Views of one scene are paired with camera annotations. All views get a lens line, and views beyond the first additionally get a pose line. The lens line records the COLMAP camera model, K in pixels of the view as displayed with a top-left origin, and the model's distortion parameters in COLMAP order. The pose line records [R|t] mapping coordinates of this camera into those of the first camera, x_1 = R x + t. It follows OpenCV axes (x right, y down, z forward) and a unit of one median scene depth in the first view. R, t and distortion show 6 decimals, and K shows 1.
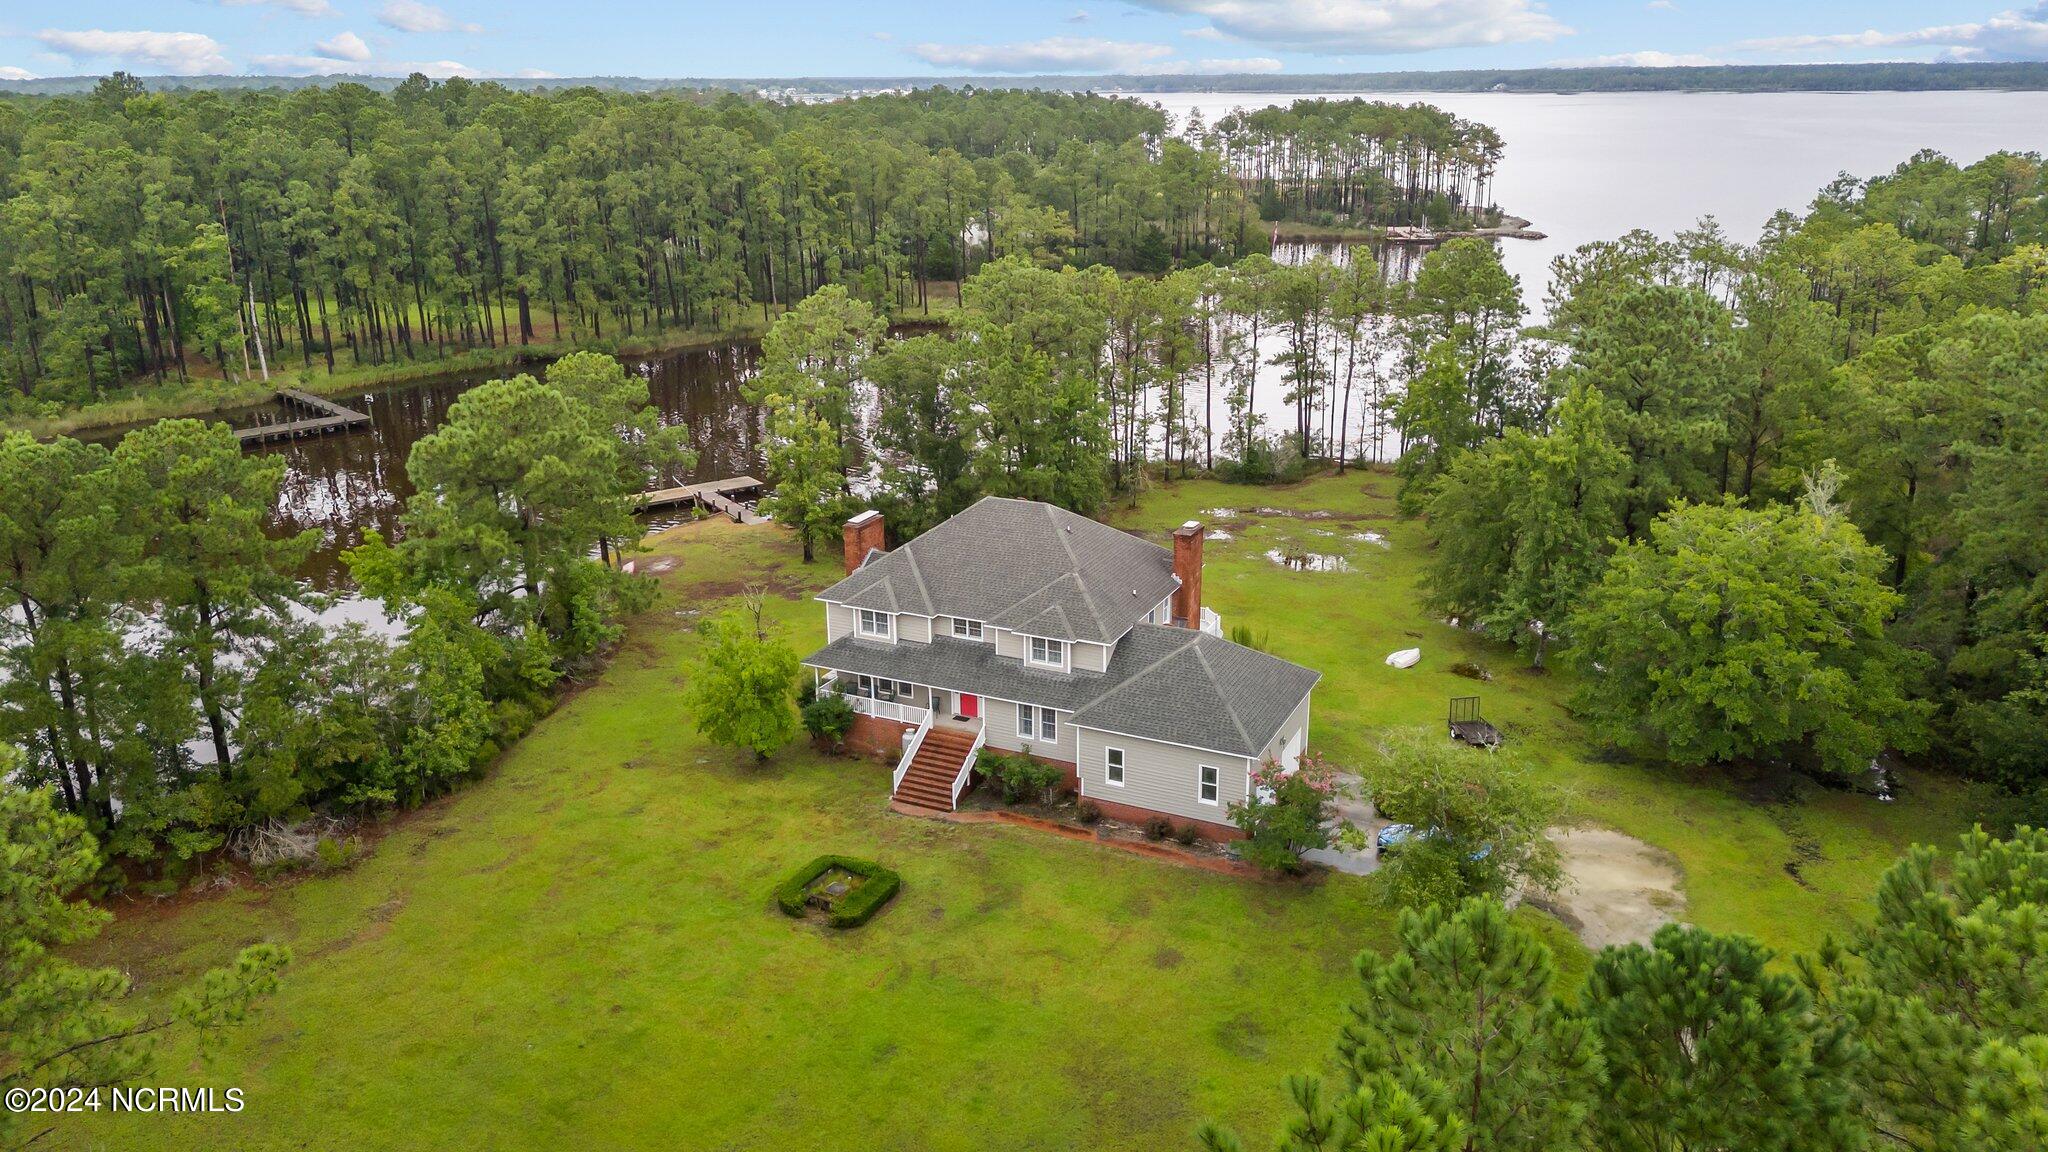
lens RADIAL K [[1516.2, 0, 1028.0], [0, 1516.2, 582.9], [0, 0, 1]] dist [0.071934, -0.066946]
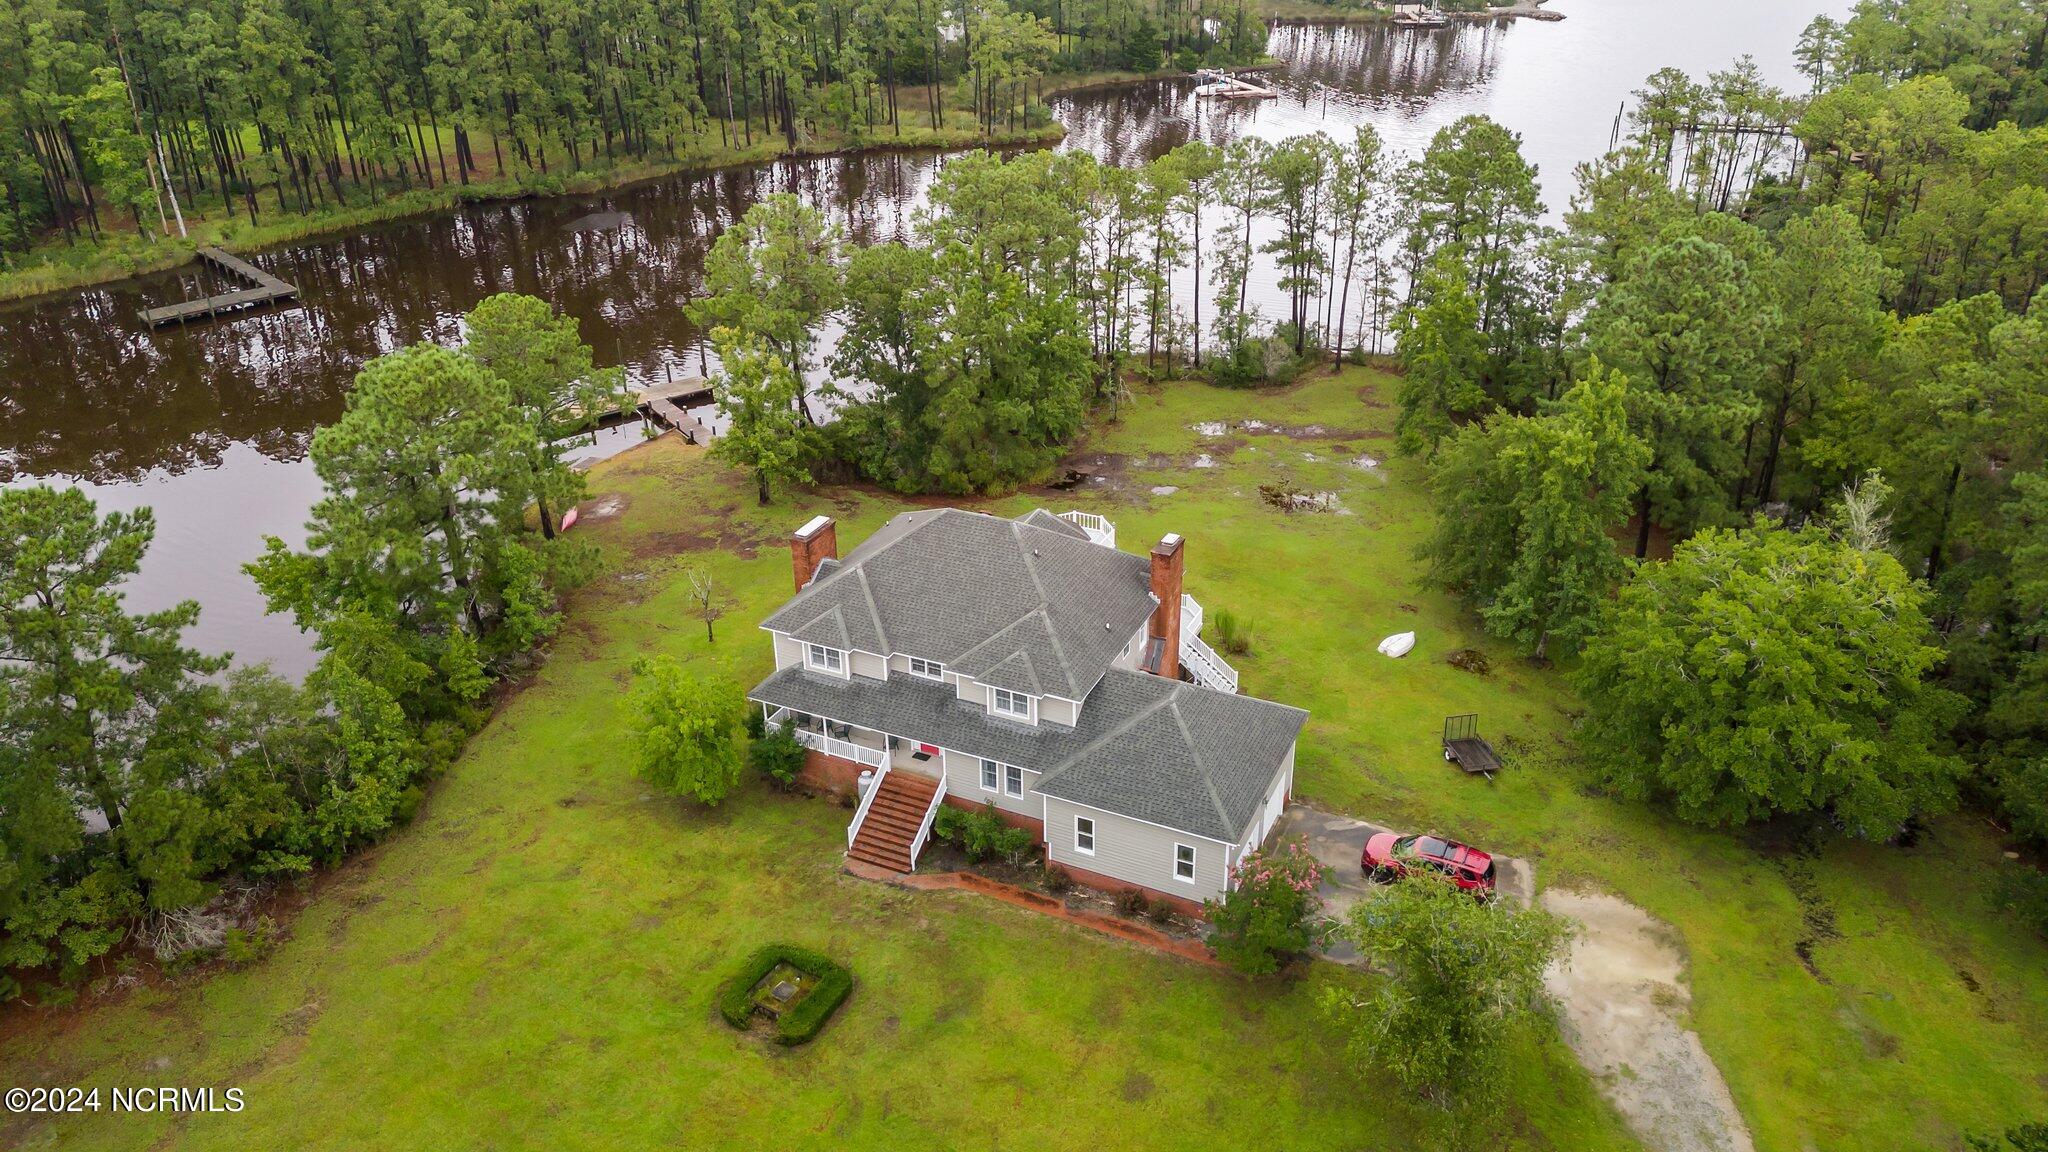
lens RADIAL K [[1516.2, 0, 1028.0], [0, 1516.2, 582.9], [0, 0, 1]] dist [0.071934, -0.066946]
pose [[0.999965, -0.006123, 0.005784, 0.015093], [0.005109, 0.986885, 0.161344, -0.150018], [-0.006696, -0.161309, 0.986881, 0.088379]]
